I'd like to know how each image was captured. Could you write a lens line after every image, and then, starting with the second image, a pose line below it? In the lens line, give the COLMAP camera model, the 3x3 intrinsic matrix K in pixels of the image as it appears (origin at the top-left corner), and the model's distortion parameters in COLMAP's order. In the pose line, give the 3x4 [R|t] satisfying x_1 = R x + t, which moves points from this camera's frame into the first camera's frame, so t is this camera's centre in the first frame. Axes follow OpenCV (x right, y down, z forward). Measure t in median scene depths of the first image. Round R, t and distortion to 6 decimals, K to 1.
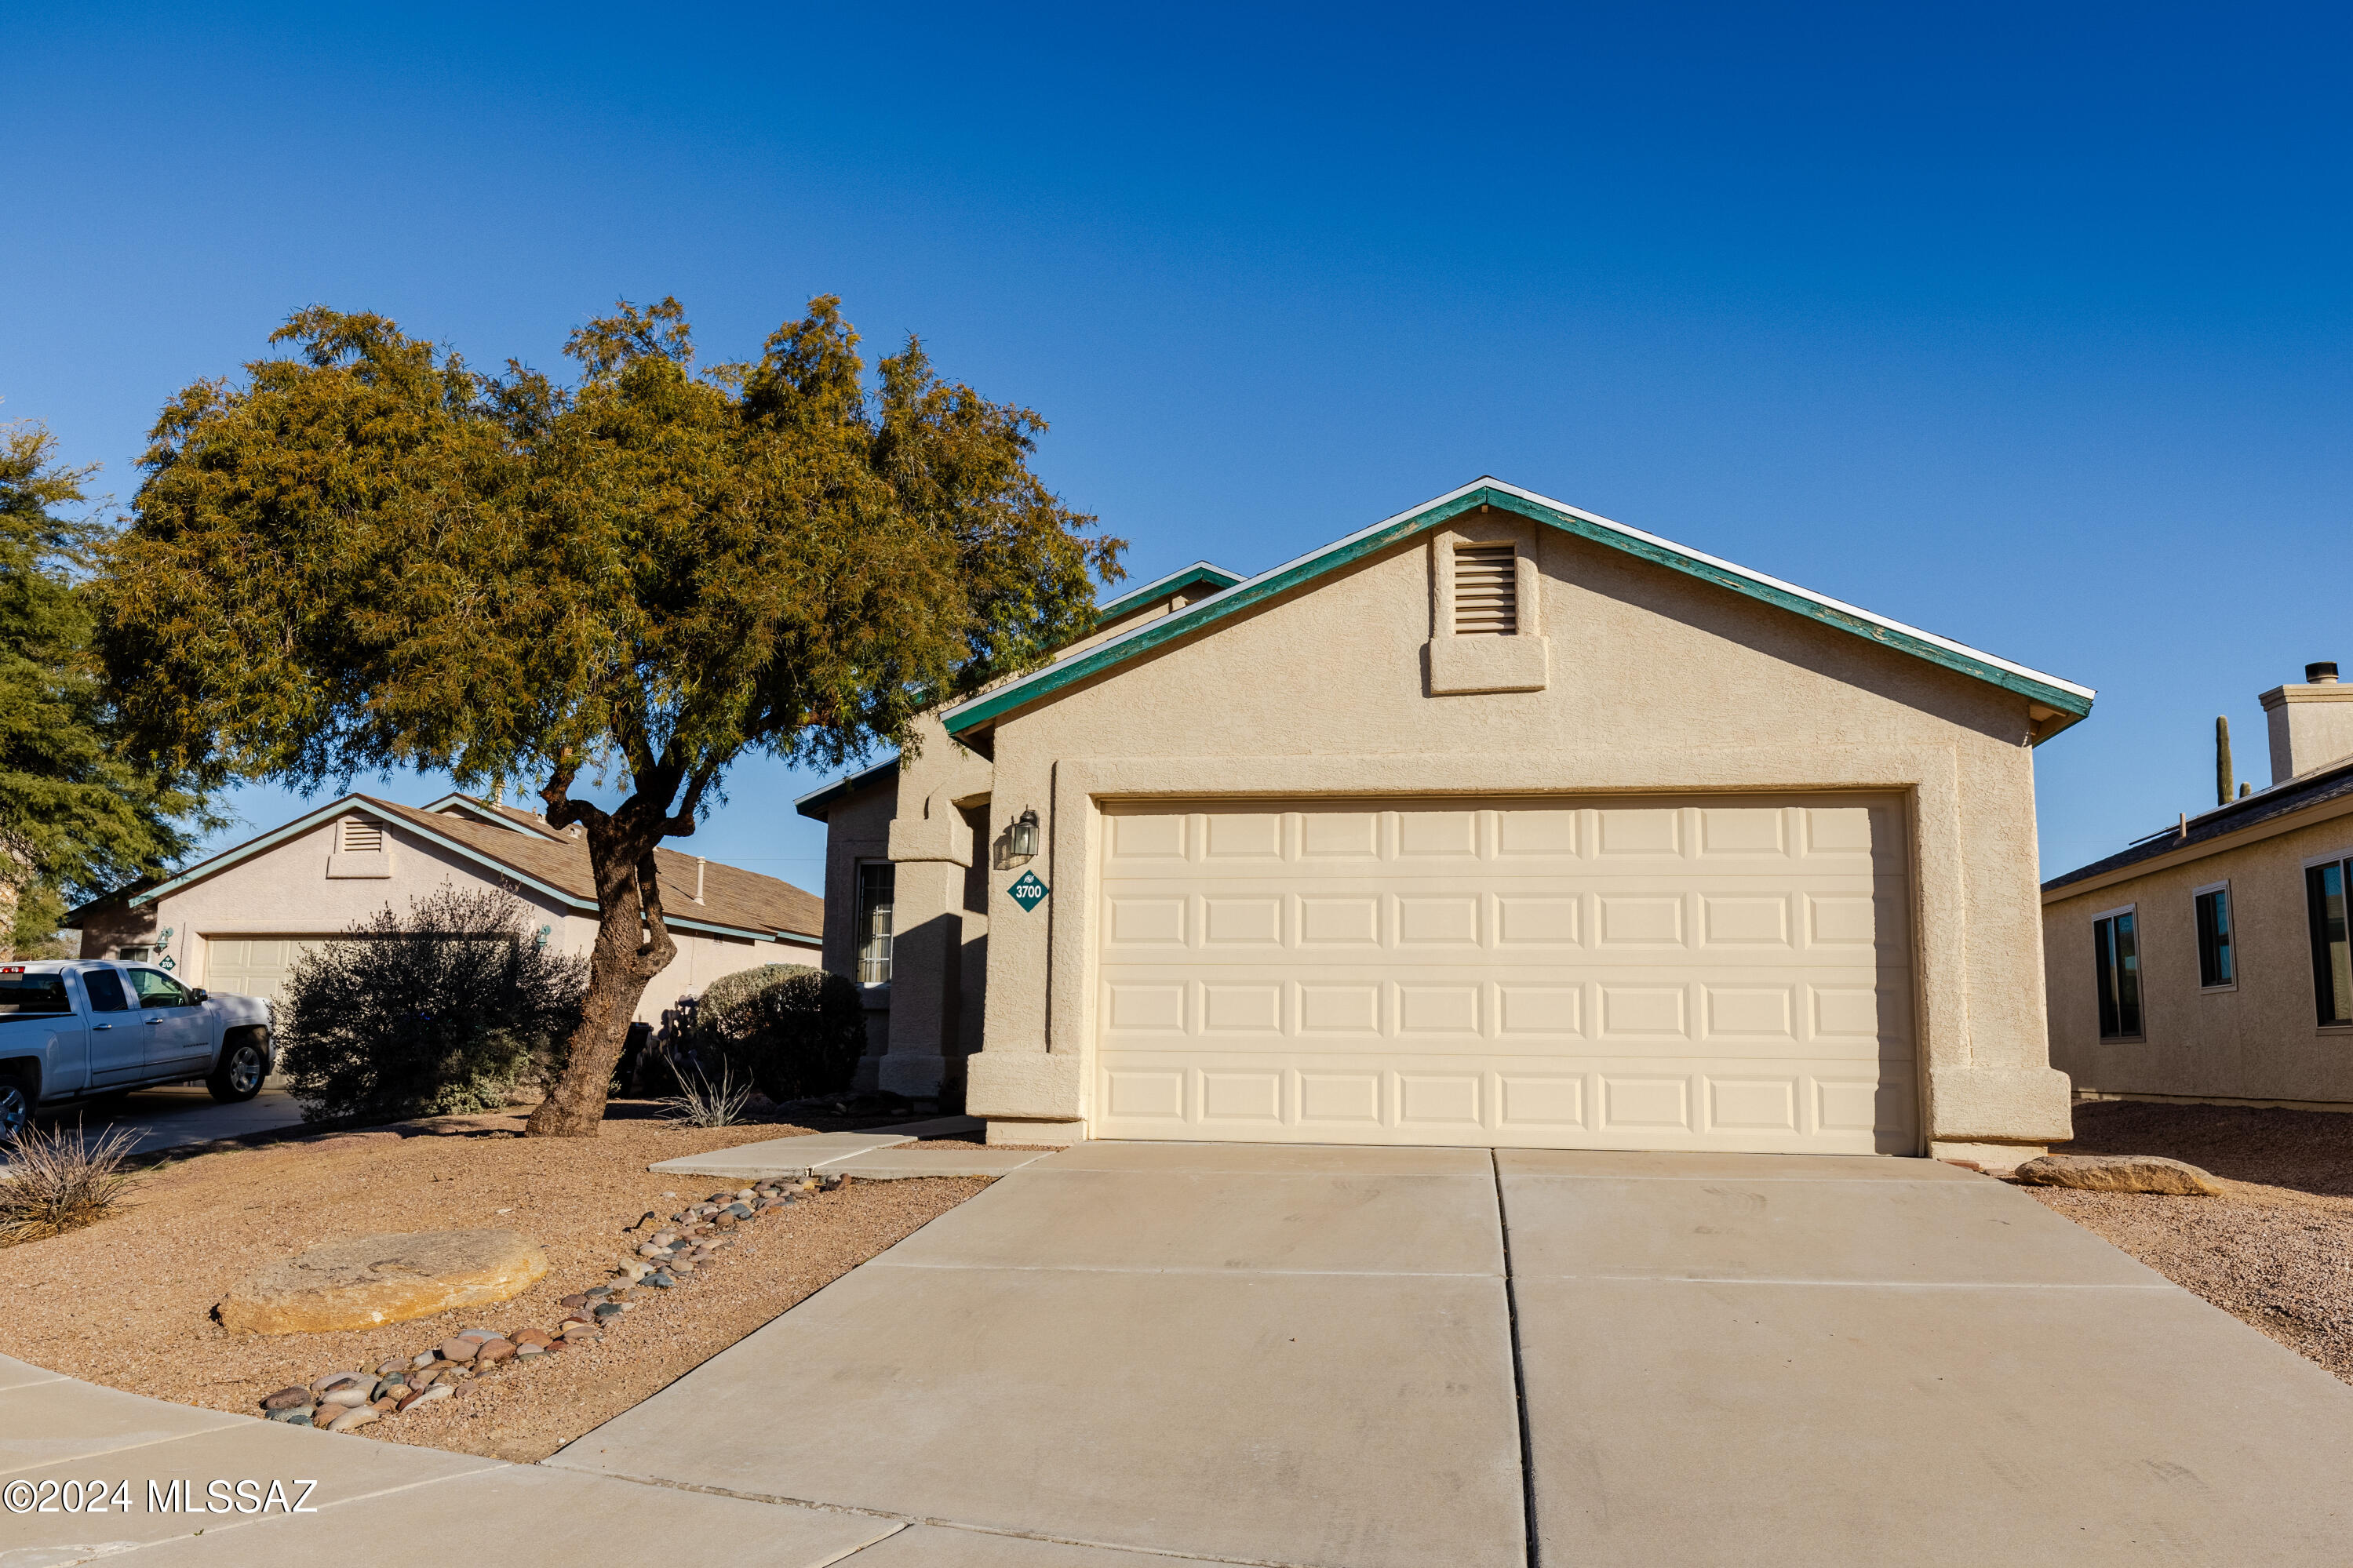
lens RADIAL K [[1805.0, 0, 1176.6], [0, 1805.0, 785.5], [0, 0, 1]] dist [-0.004911, -0.000651]
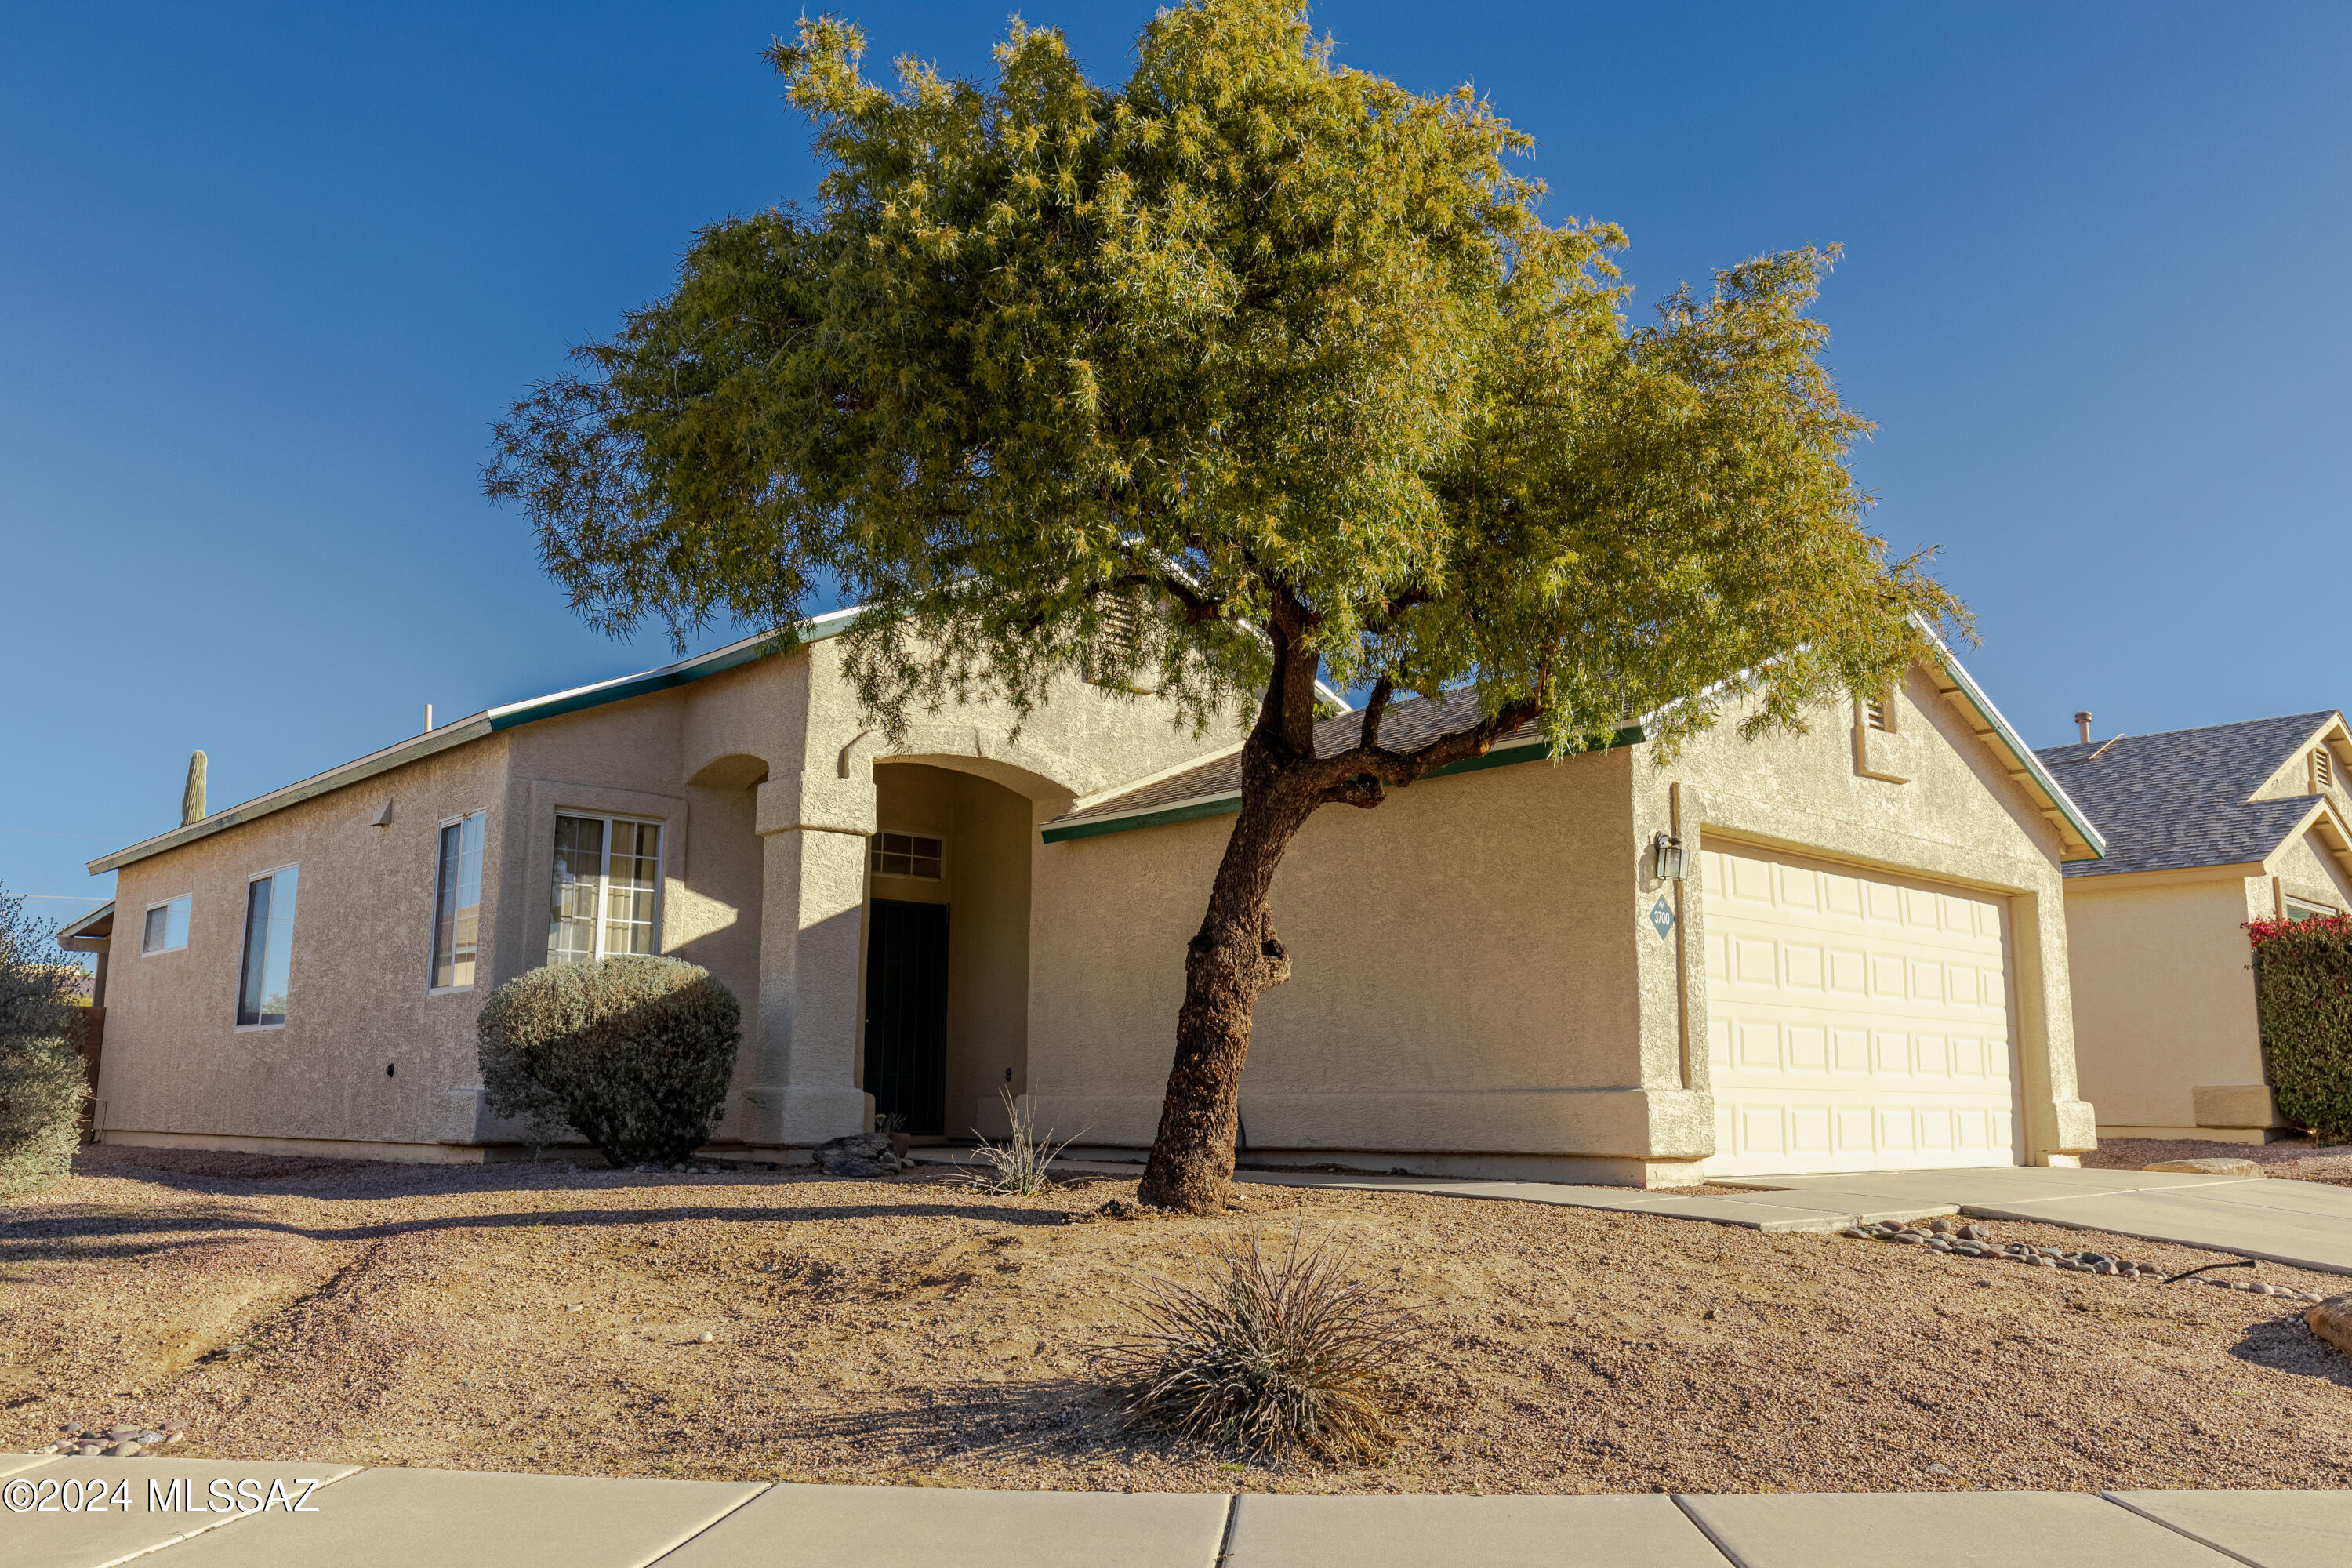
lens RADIAL K [[1804.4, 0, 1178.0], [0, 1804.4, 785.7], [0, 0, 1]] dist [-0.004911, -0.000651]
pose [[0.596724, 0.131316, 0.791629, -0.986900], [-0.122342, 0.989874, -0.071981, 0.089213], [-0.793066, -0.053897, 0.606747, 0.633925]]
